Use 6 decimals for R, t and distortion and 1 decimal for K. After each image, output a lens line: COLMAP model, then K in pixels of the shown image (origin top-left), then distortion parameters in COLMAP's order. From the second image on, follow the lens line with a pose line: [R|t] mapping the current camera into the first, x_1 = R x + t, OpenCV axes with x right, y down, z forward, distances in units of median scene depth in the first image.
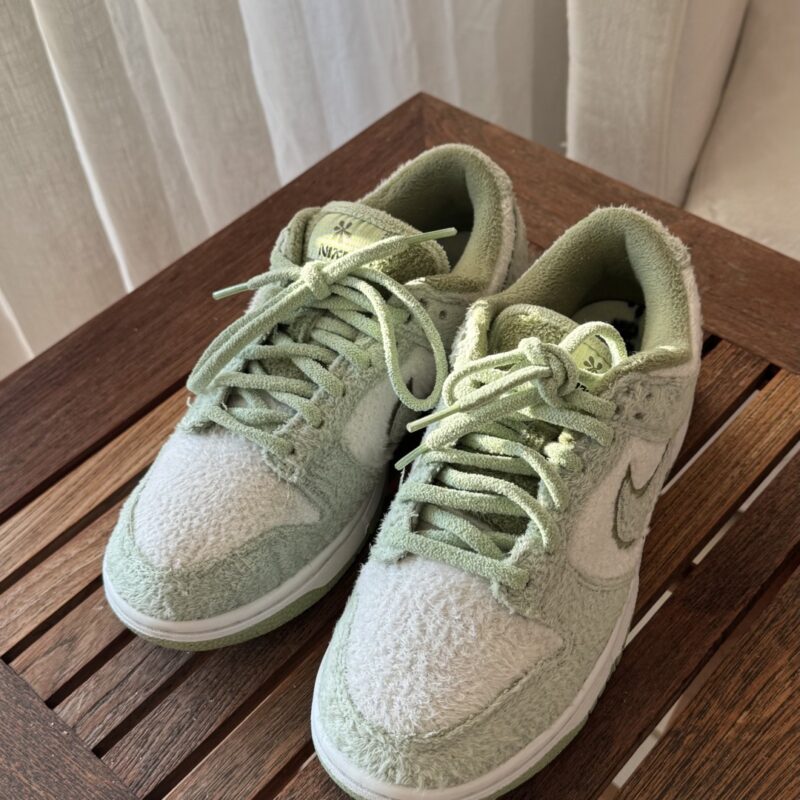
lens RADIAL K [[1152.5, 0, 396.9], [0, 1152.5, 402.6], [0, 0, 1]] dist [0.240180, -0.655003]
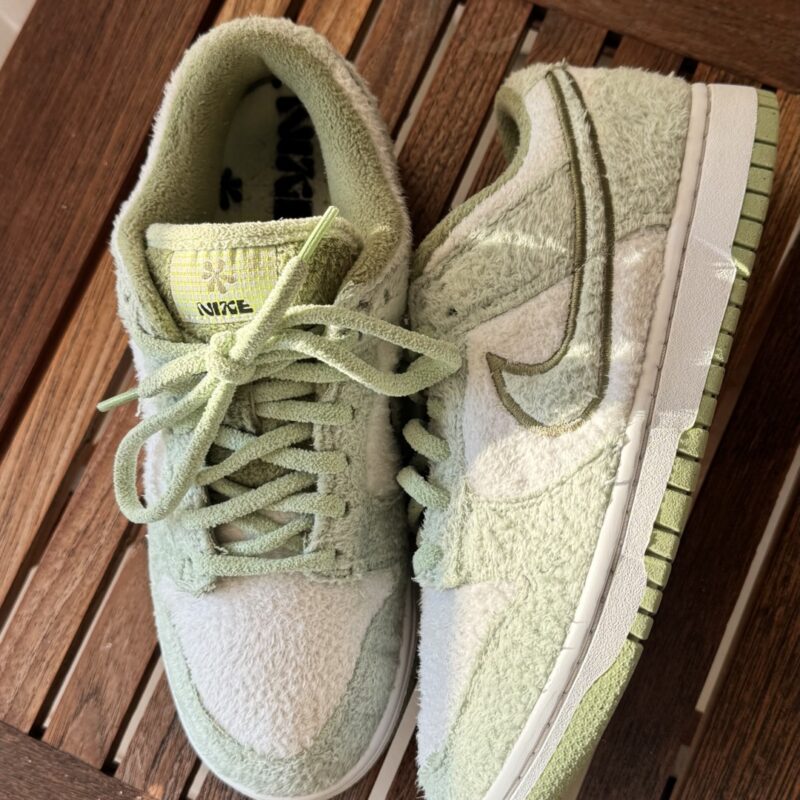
lens RADIAL K [[1152.5, 0, 396.9], [0, 1152.5, 402.6], [0, 0, 1]] dist [0.240180, -0.655003]
pose [[0.946821, -0.319788, 0.035565, -0.021017], [0.261730, 0.829749, 0.492965, -0.370937], [-0.187154, -0.457441, 0.869322, 0.285683]]
